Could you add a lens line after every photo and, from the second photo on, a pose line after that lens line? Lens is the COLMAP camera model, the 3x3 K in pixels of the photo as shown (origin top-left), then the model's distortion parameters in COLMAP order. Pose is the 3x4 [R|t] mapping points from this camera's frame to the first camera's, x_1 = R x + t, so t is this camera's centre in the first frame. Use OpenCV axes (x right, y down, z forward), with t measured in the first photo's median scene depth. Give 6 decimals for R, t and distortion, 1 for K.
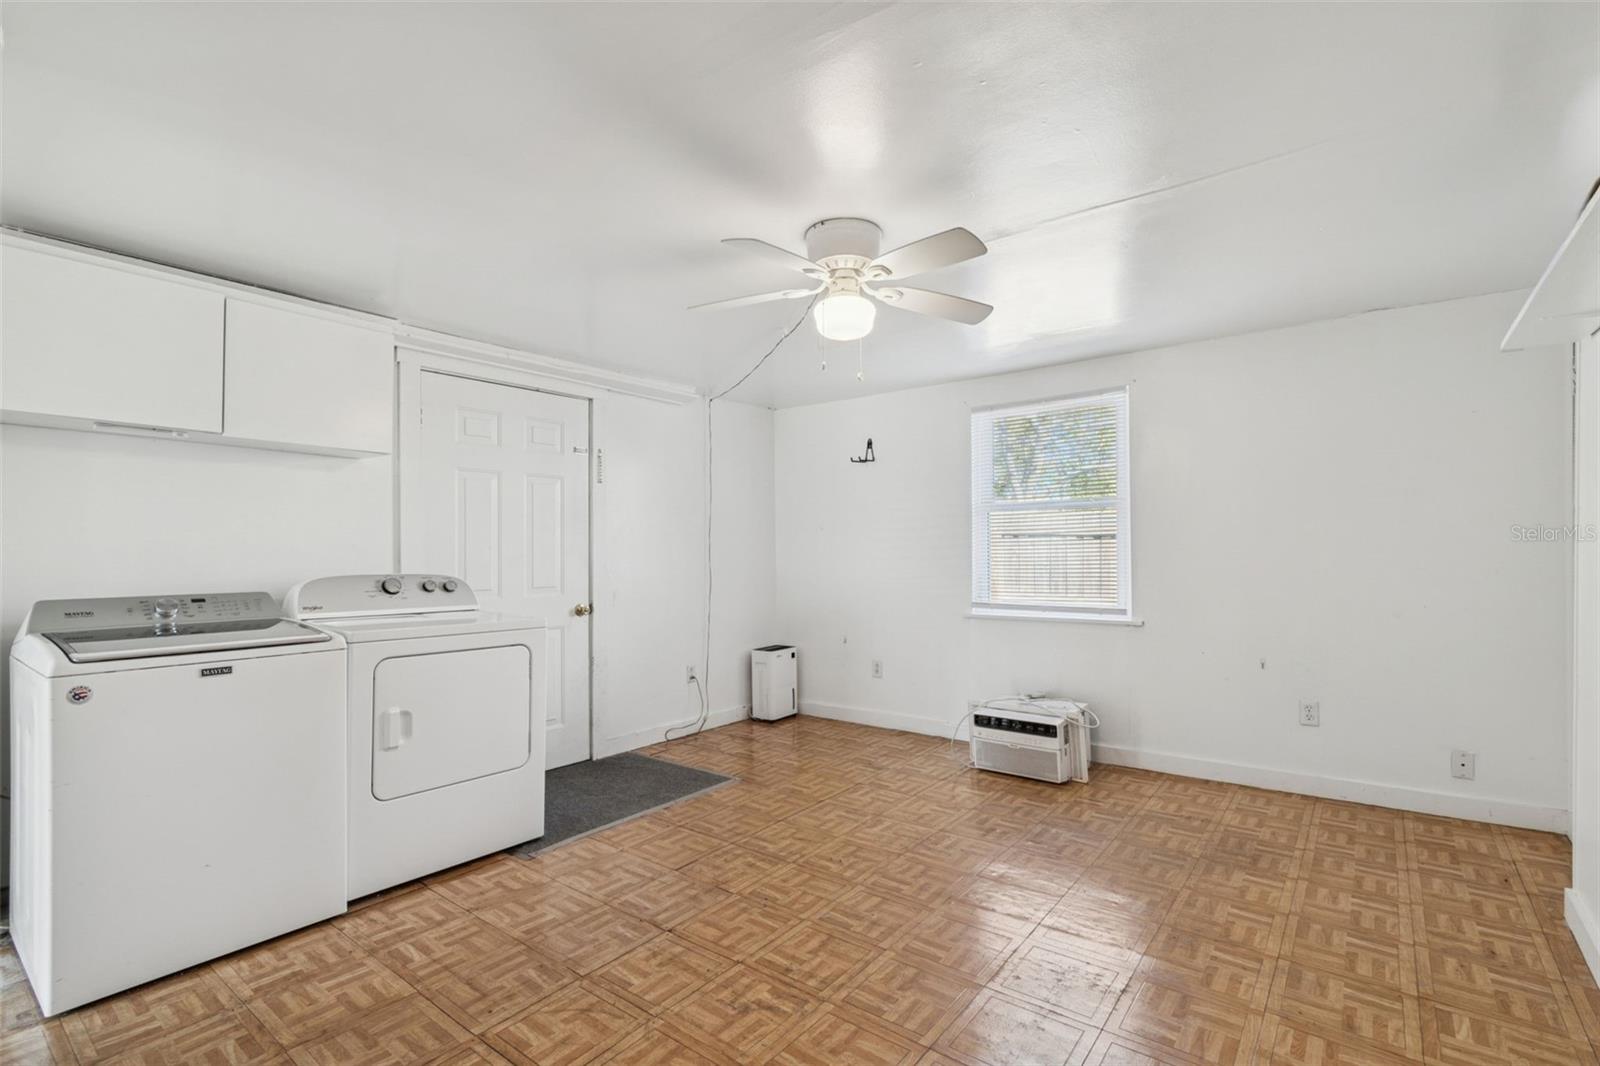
lens RADIAL K [[745.9, 0, 802.8], [0, 745.9, 581.2], [0, 0, 1]] dist [-0.001076, -0.000291]
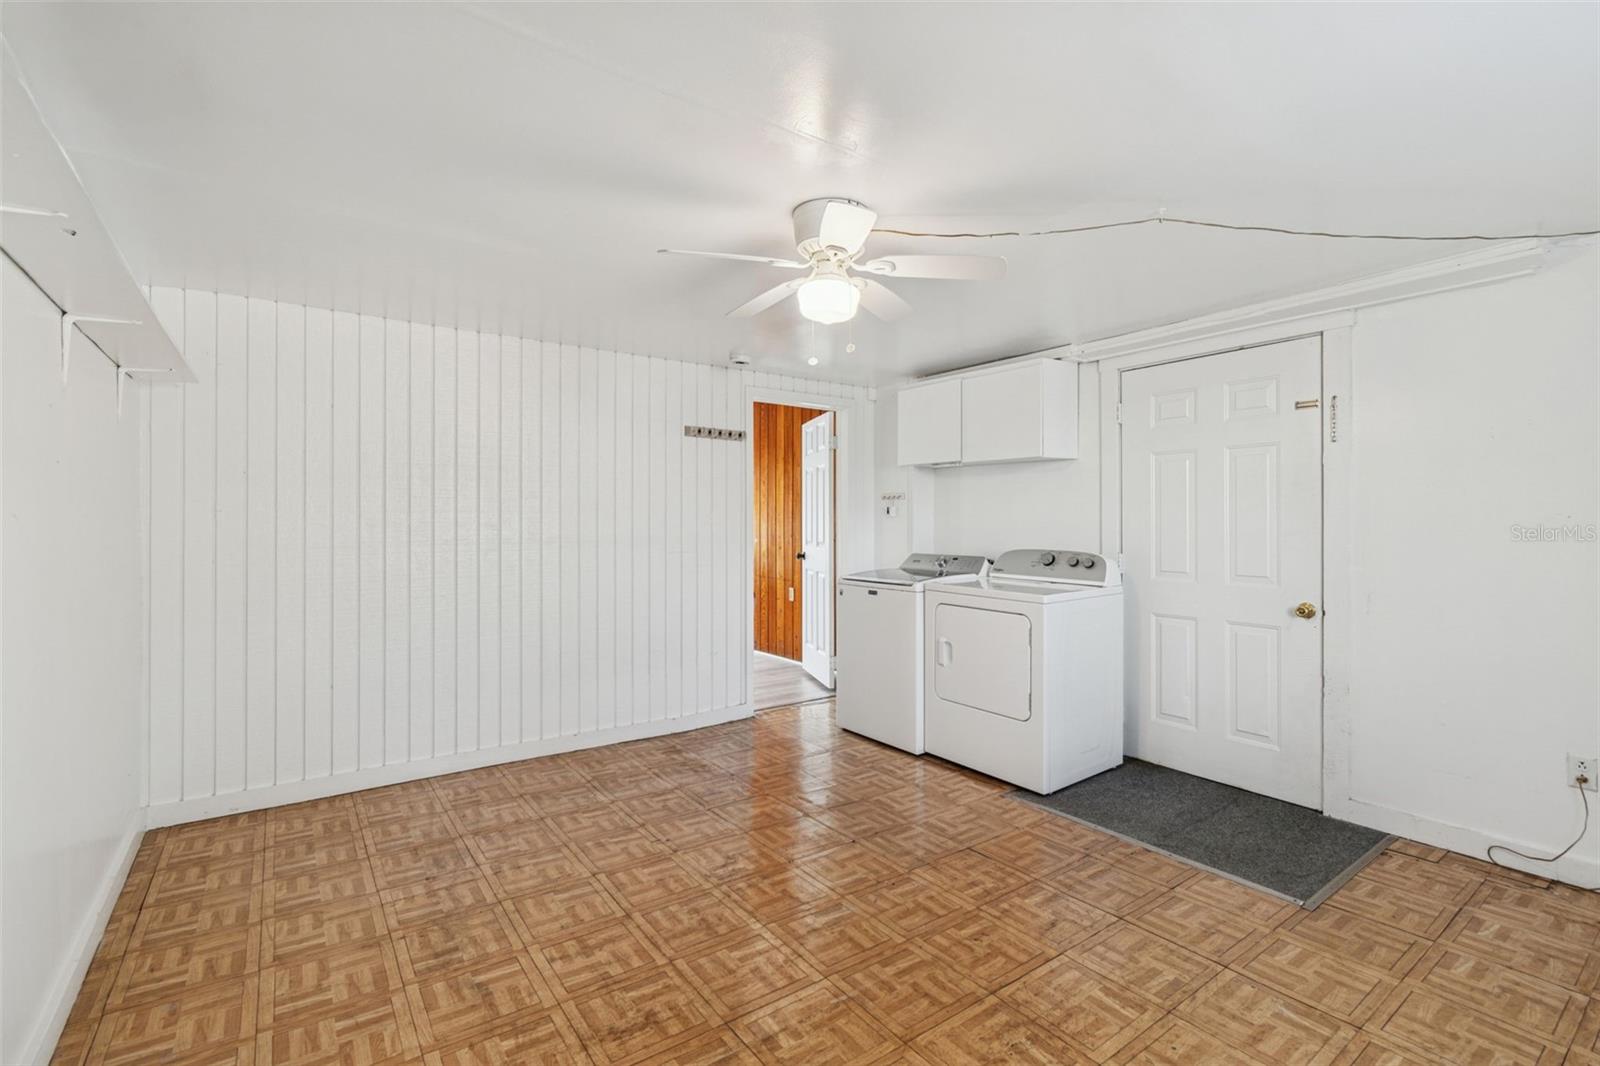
lens RADIAL K [[705.9, 0, 805.7], [0, 705.9, 563.2], [0, 0, 1]] dist [-0.000194, 0.000166]
pose [[-0.274576, 0.055267, -0.959976, 0.771514], [-0.041092, 0.996760, 0.069138, -0.057033], [0.960687, 0.058431, -0.271416, 0.992870]]
